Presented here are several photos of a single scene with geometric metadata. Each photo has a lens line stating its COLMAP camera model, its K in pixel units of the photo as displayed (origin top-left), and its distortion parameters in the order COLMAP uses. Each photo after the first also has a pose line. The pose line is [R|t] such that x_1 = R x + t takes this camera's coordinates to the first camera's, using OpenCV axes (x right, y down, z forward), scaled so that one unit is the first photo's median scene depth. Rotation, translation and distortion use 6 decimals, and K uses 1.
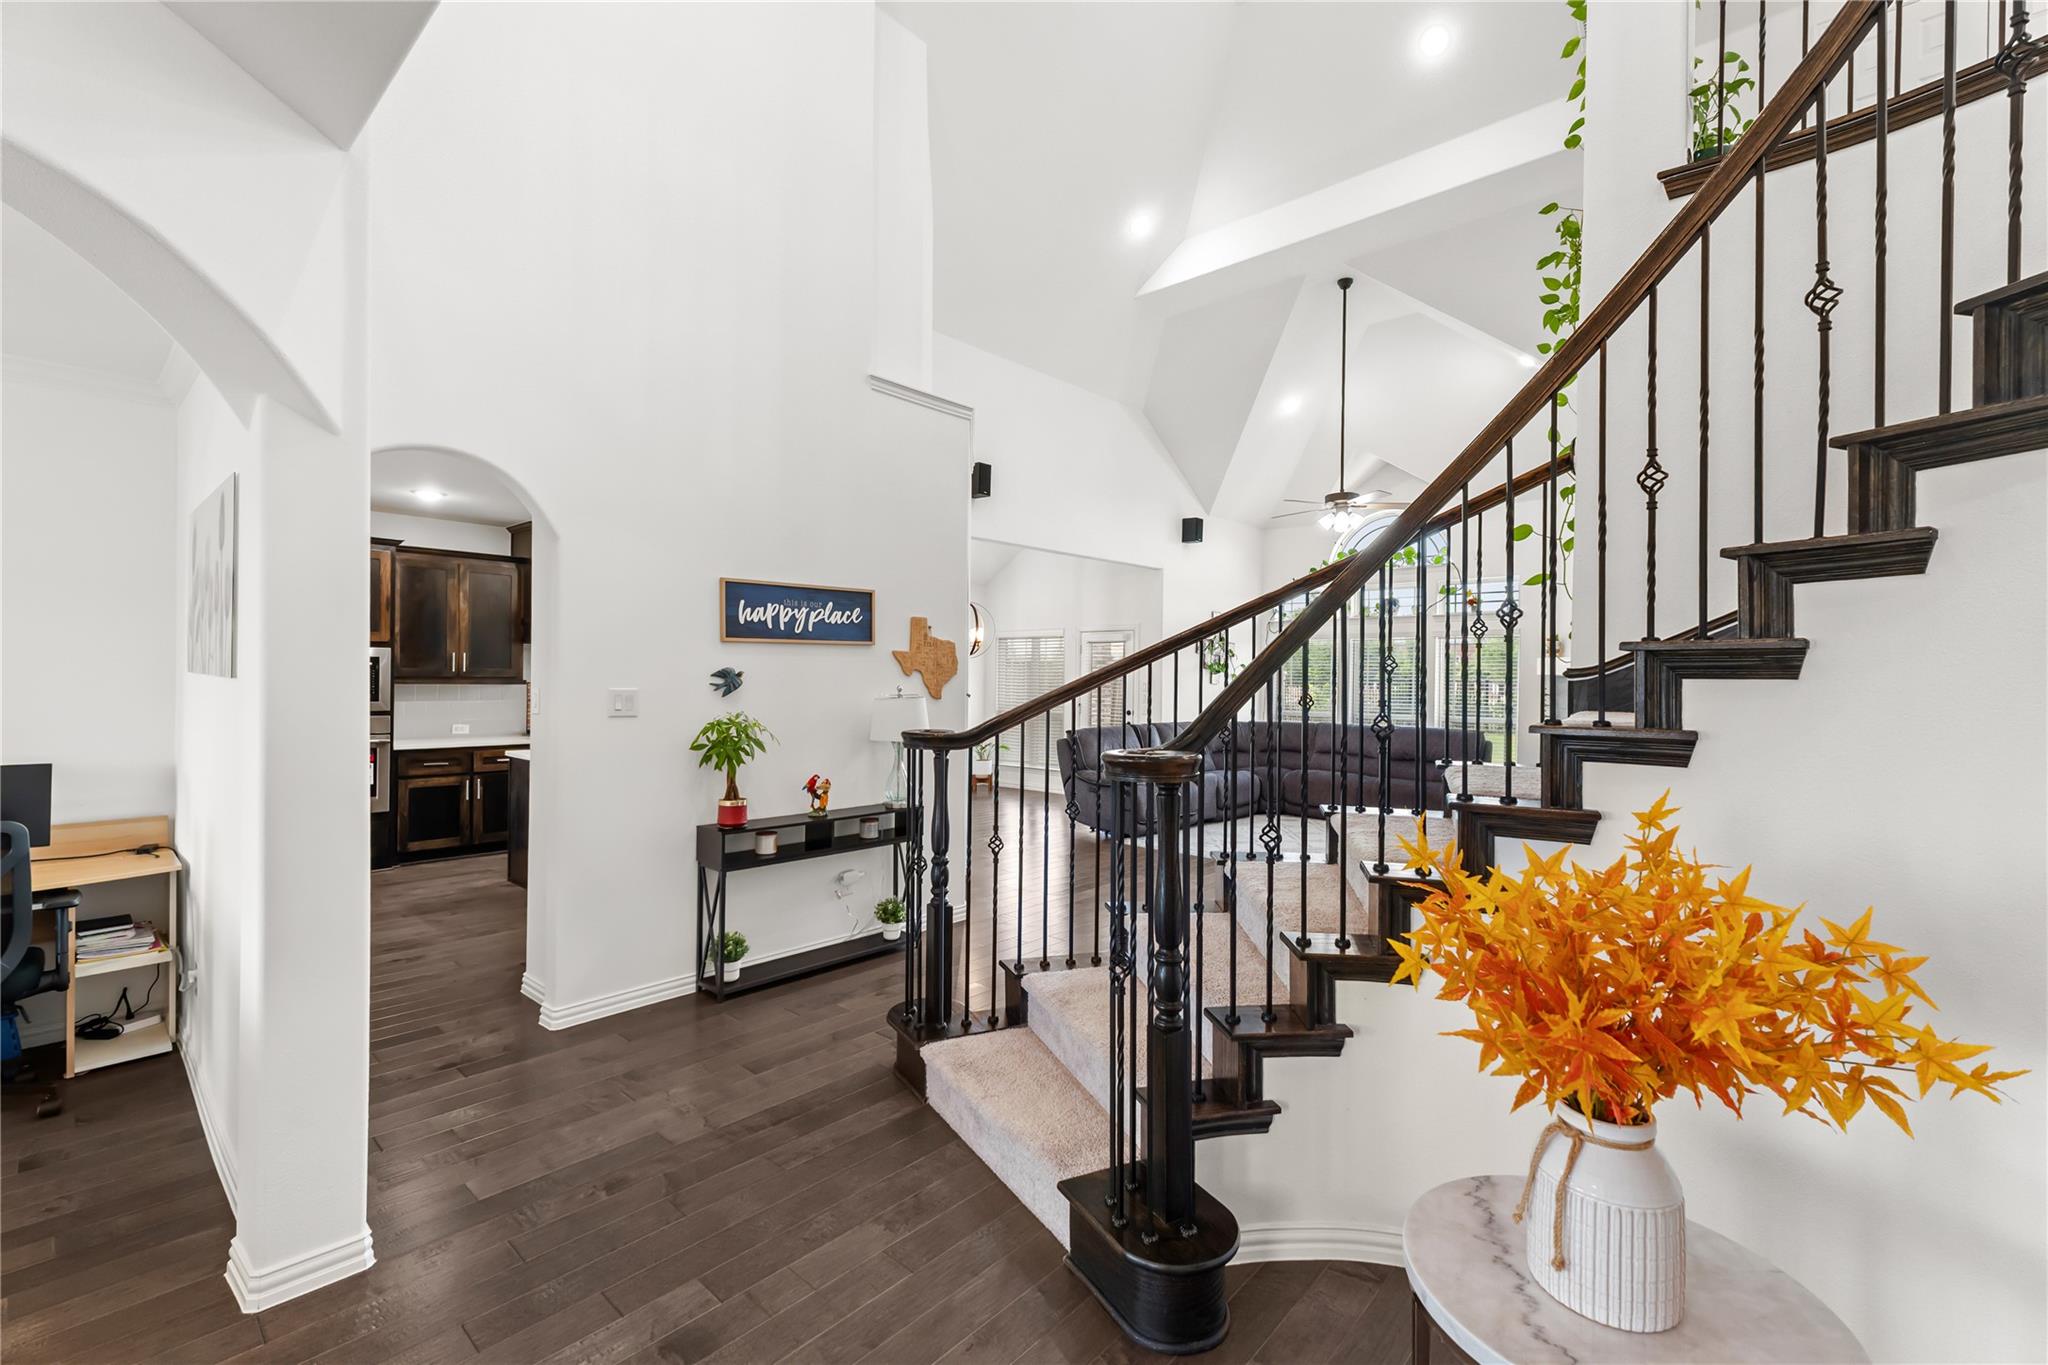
lens RADIAL K [[877.1, 0, 1025.8], [0, 877.1, 676.8], [0, 0, 1]] dist [0.002581, 0.000126]
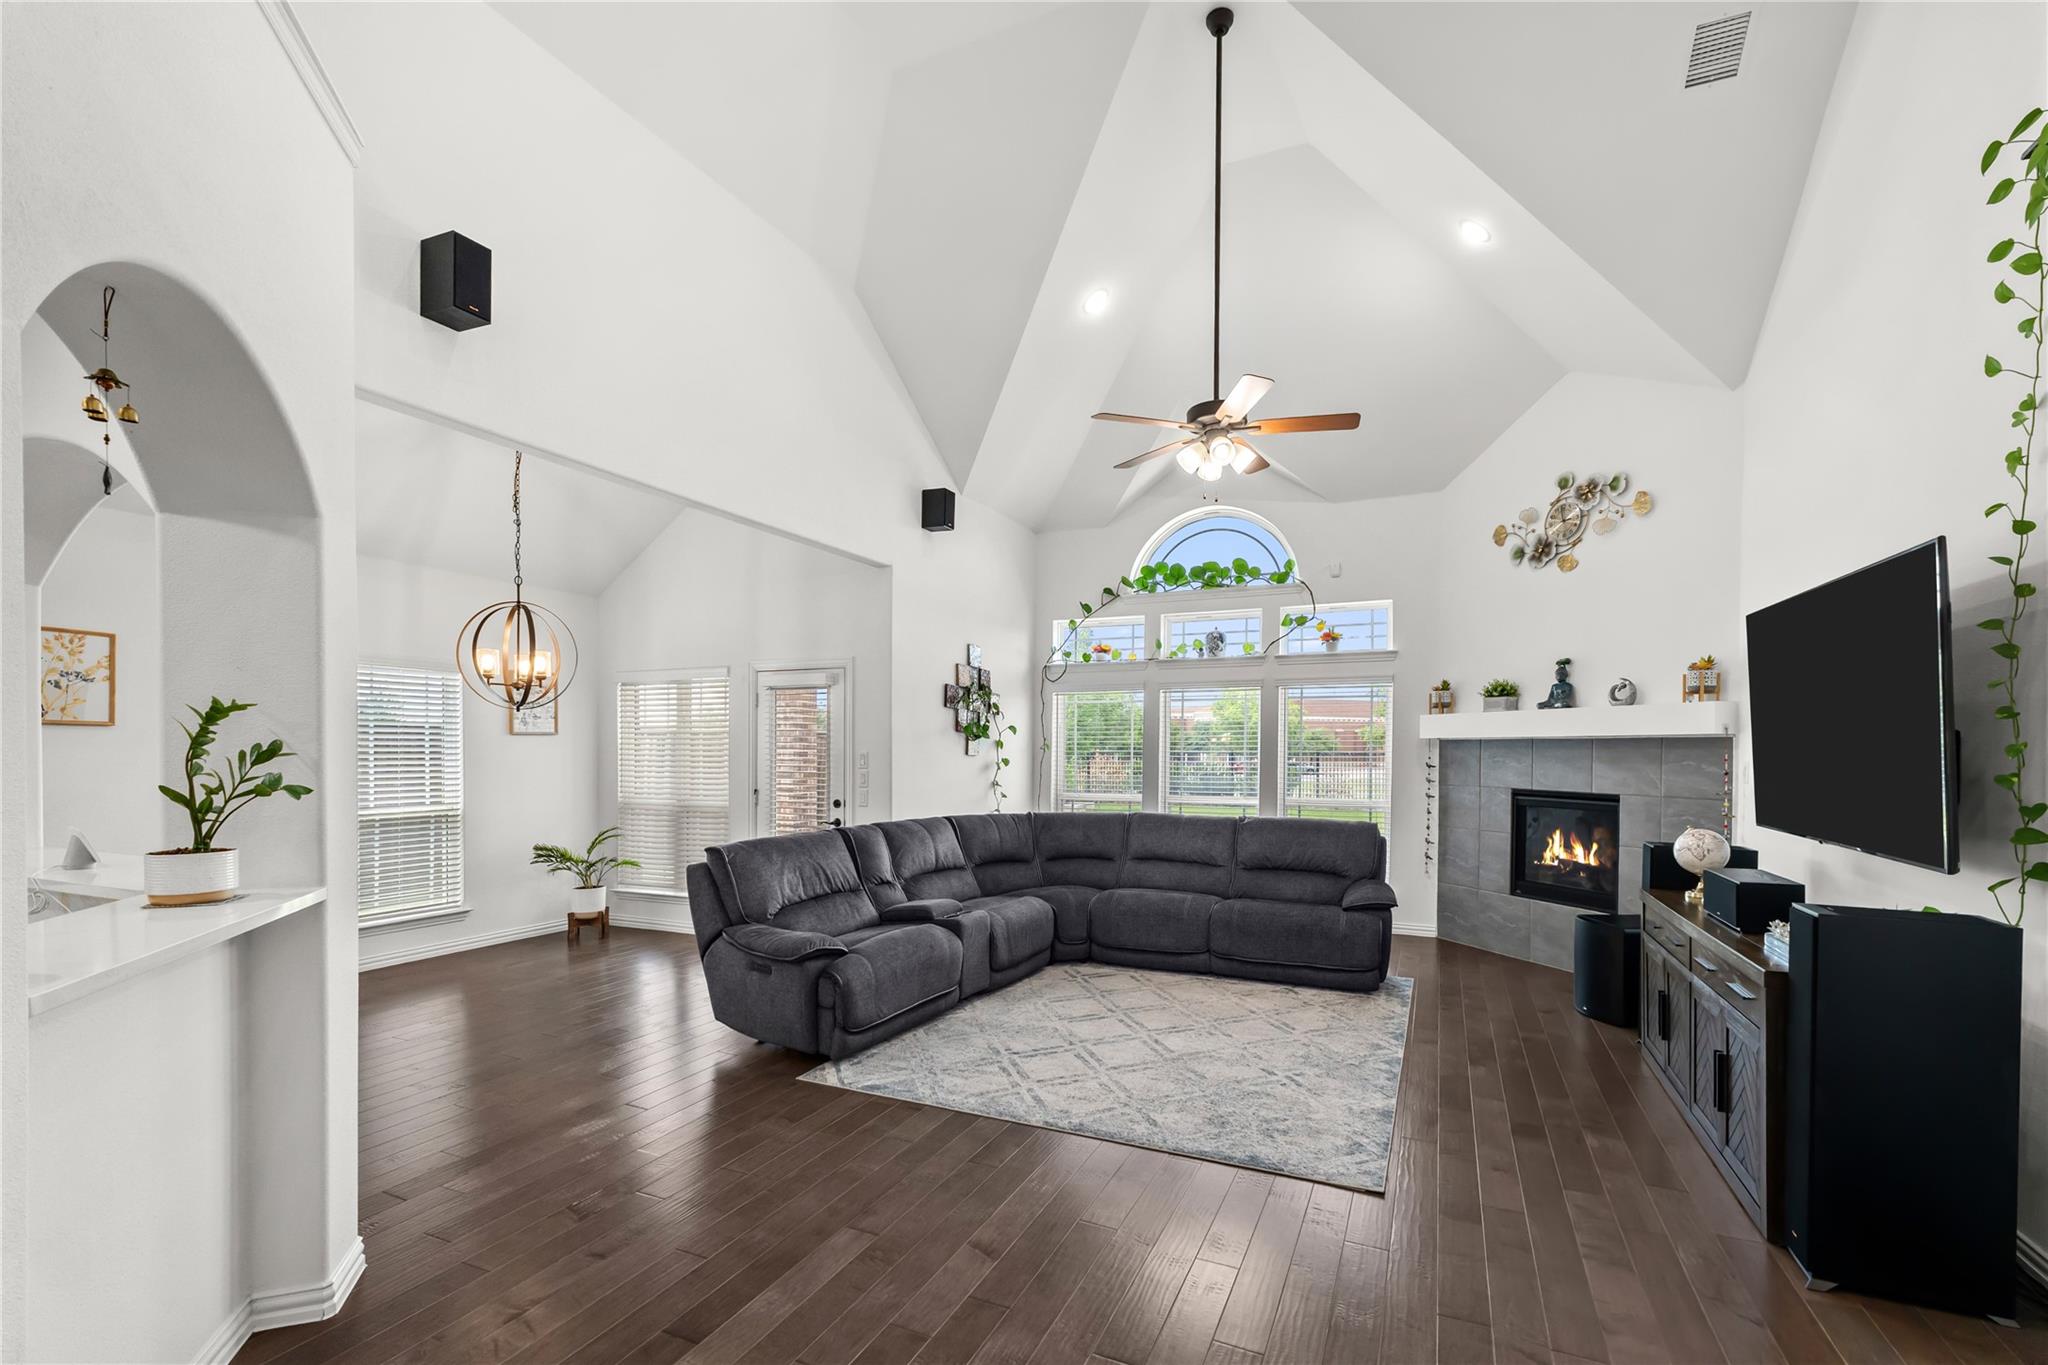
lens RADIAL K [[877.1, 0, 1037.8], [0, 877.1, 754.6], [0, 0, 1]] dist [0.002581, 0.000126]
pose [[0.949173, -0.008310, 0.314644, 0.068062], [0.007768, 0.999965, 0.002976, 0.007045], [-0.314658, -0.000381, 0.949205, 0.445098]]
